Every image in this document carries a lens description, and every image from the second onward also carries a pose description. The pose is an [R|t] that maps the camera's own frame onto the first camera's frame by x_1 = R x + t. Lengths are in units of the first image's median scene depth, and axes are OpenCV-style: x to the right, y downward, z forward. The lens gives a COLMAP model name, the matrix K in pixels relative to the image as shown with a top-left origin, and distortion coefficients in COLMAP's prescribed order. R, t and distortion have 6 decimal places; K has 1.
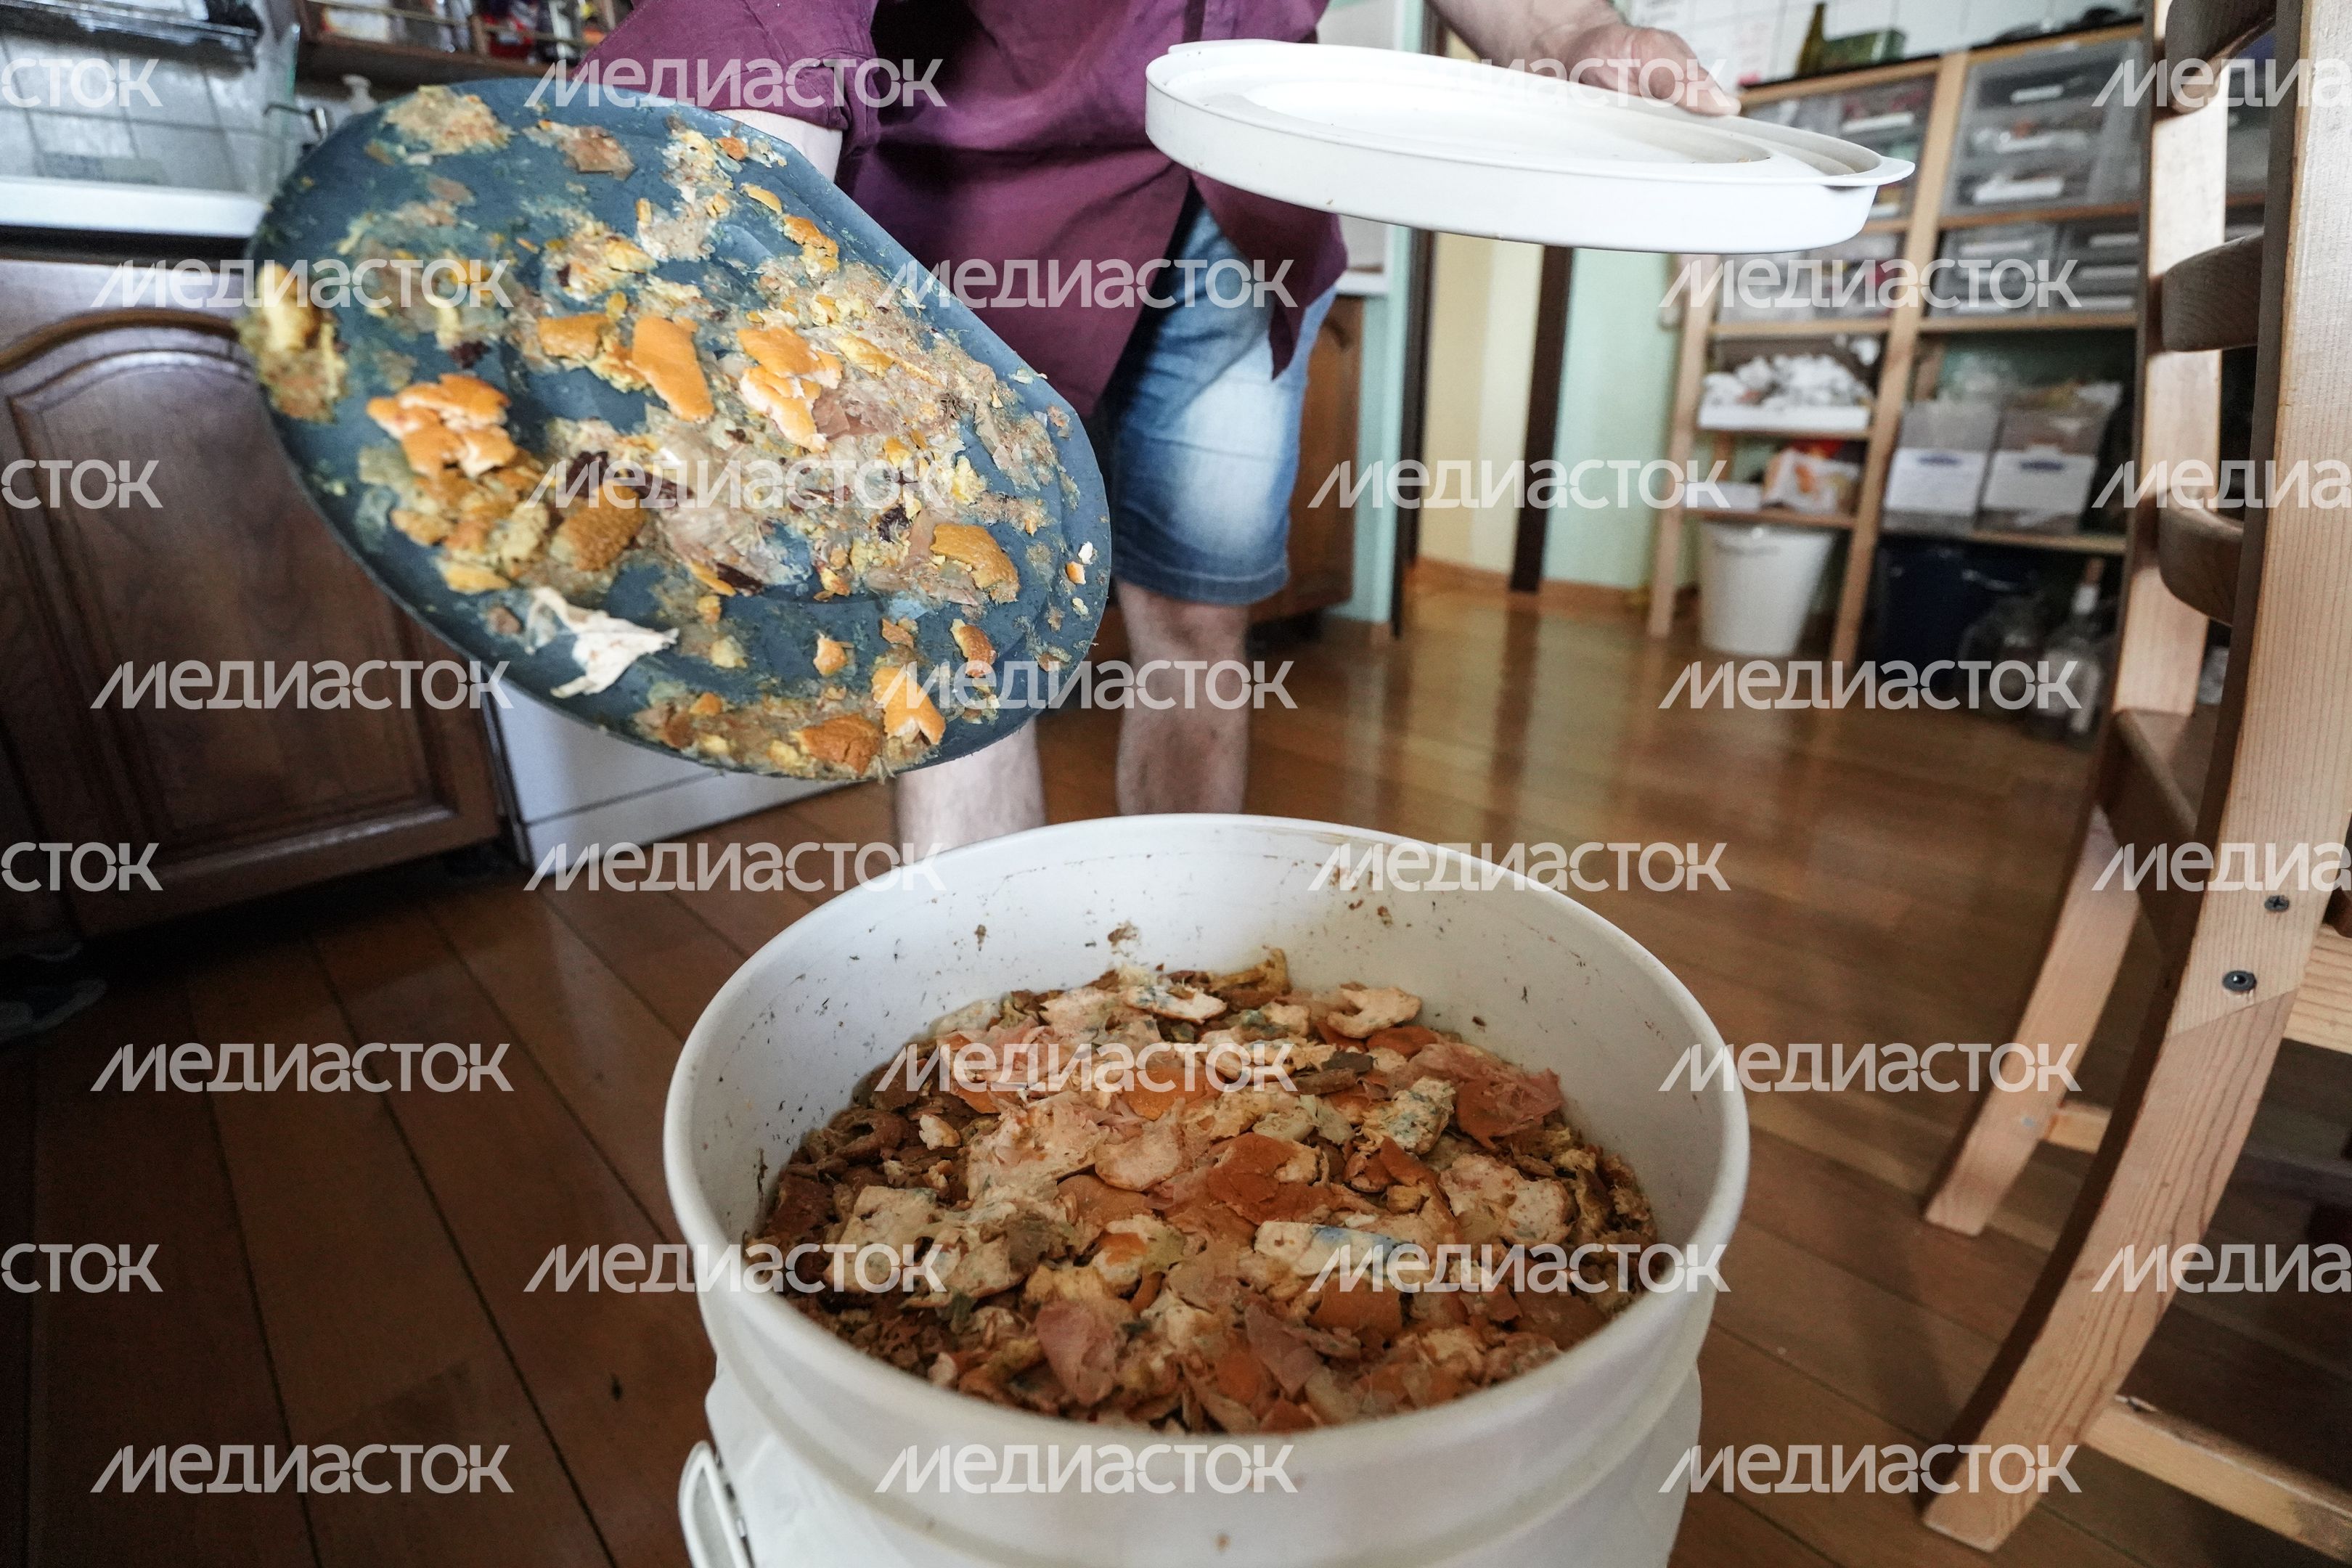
lens RADIAL K [[1044.8, 0, 1176.0], [0, 1044.8, 784.0], [0, 0, 1]] dist [-0.000146, -0.000001]
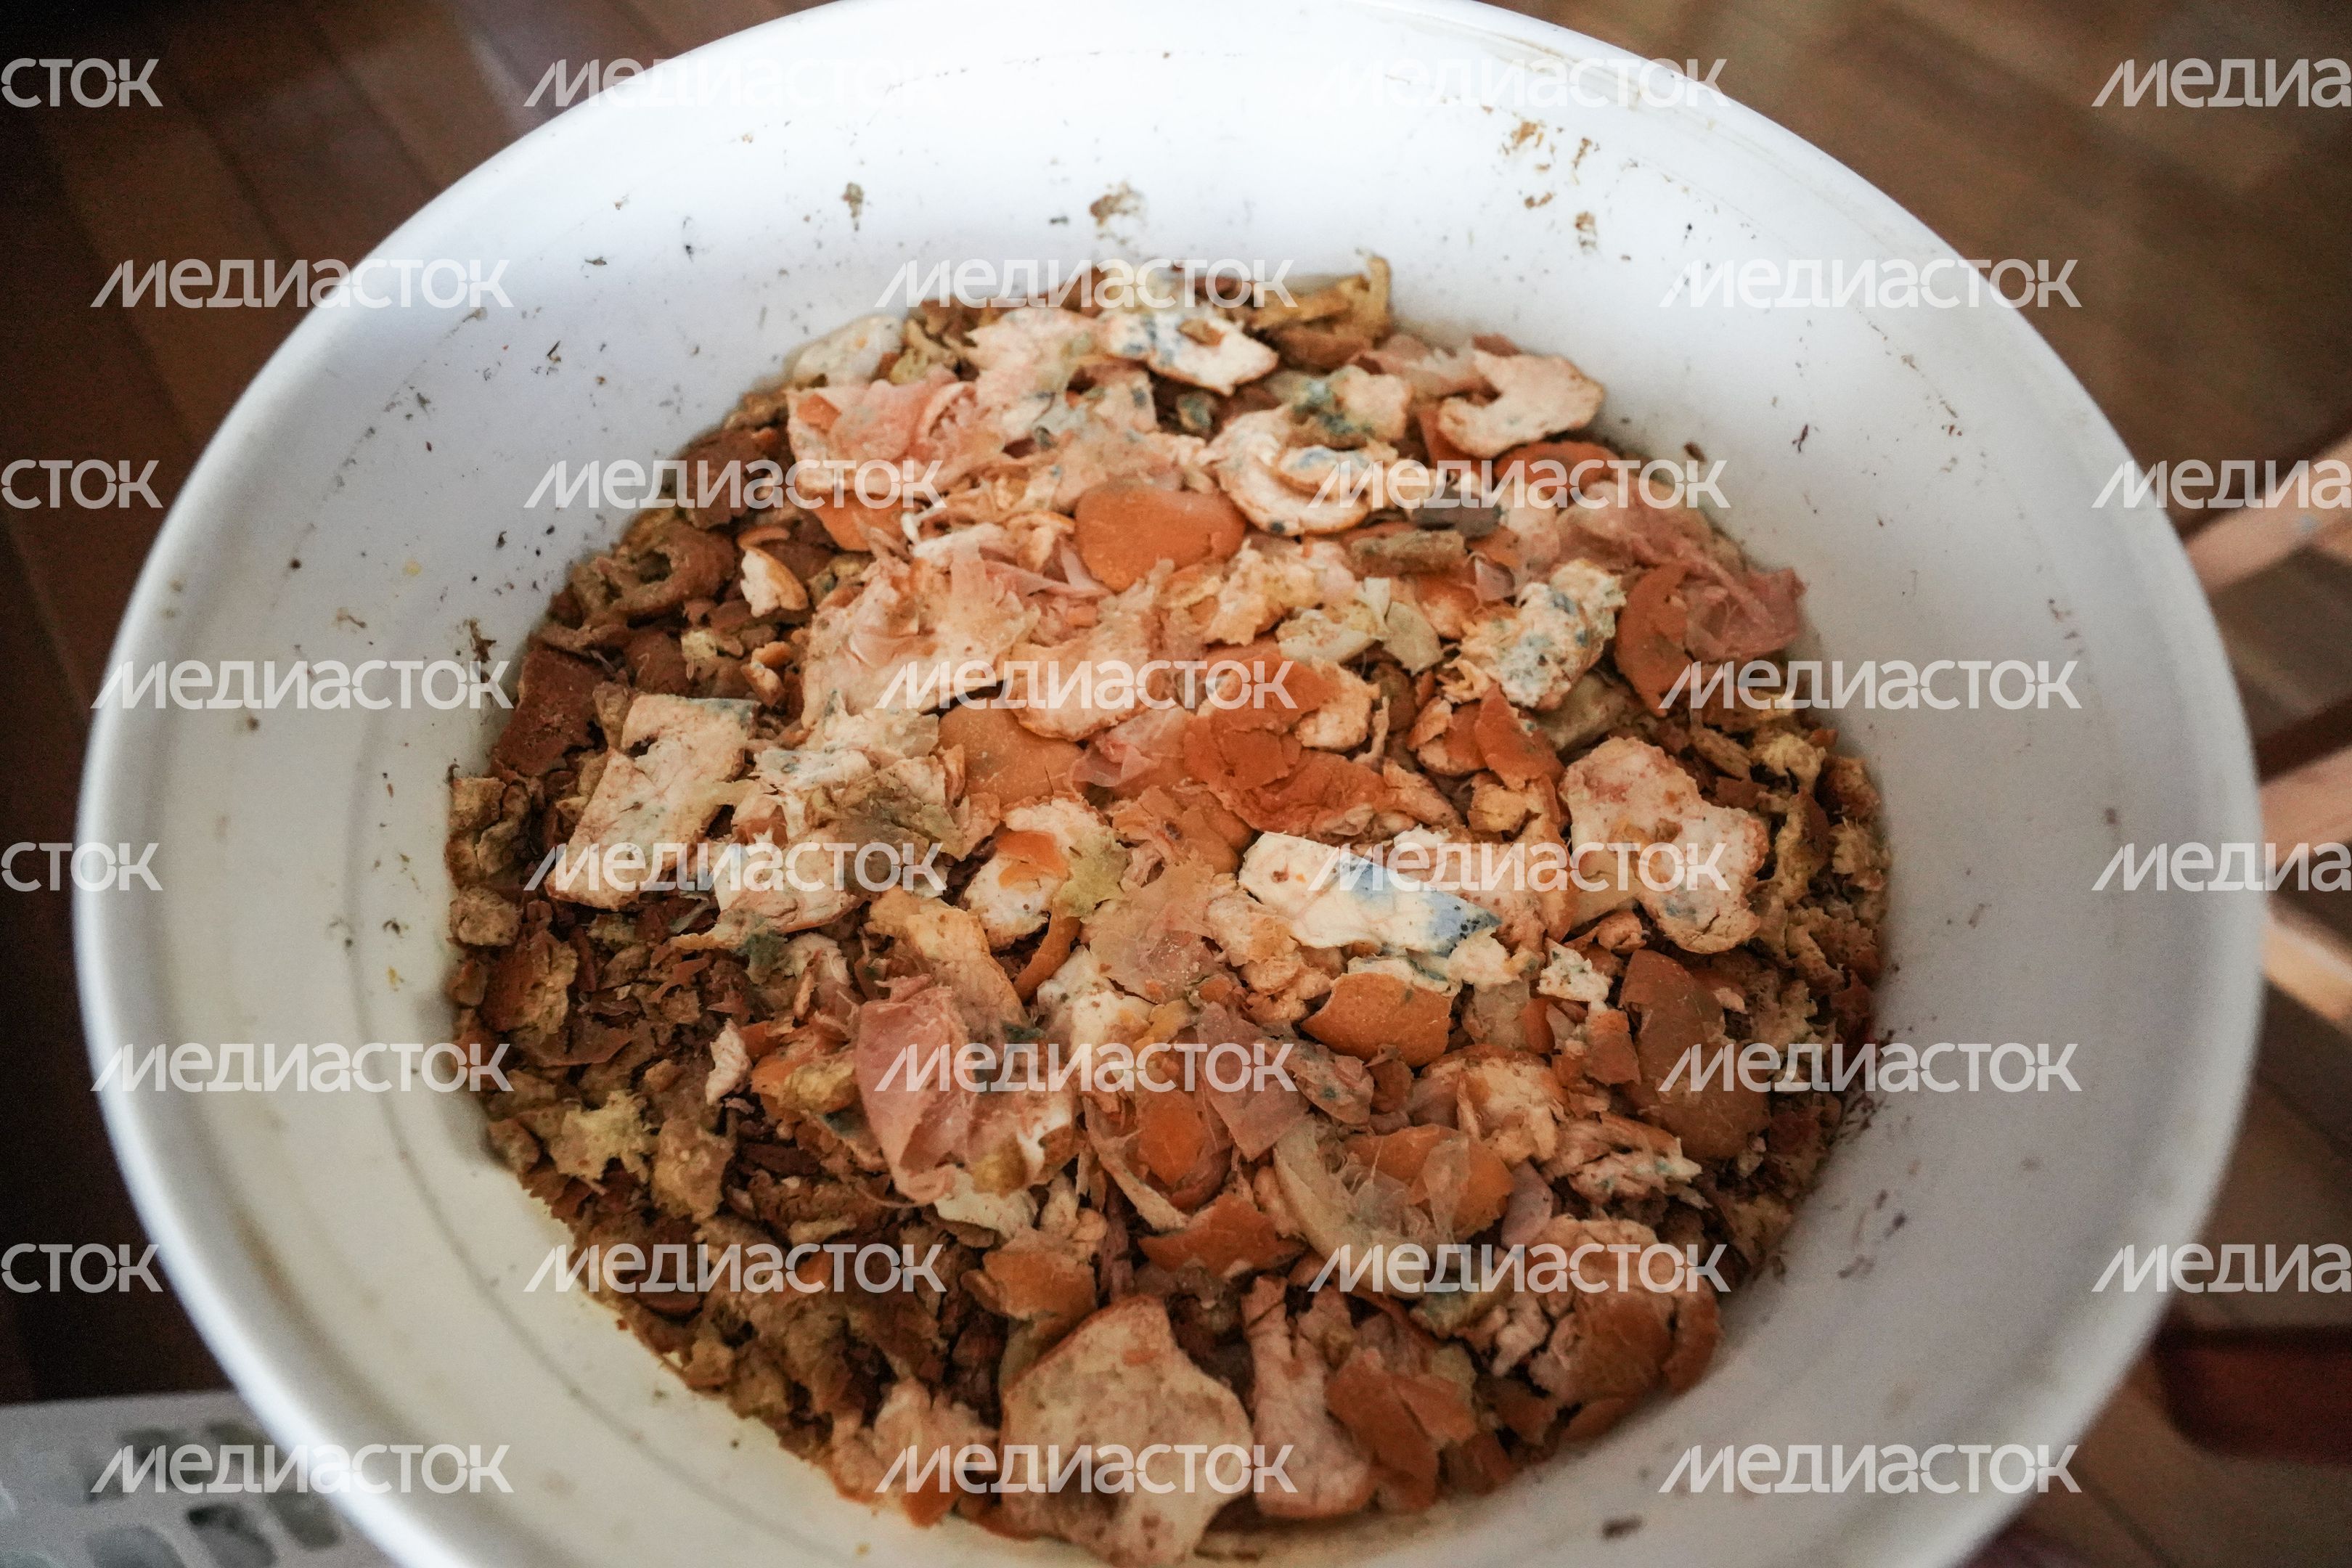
lens RADIAL K [[1099.6, 0, 1176.0], [0, 1099.6, 784.0], [0, 0, 1]] dist [-0.061194, 0.021883]
pose [[0.994002, 0.106178, -0.026193, 0.041759], [-0.061329, 0.739510, 0.670346, -0.028342], [0.090546, -0.664719, 0.741586, 0.467476]]
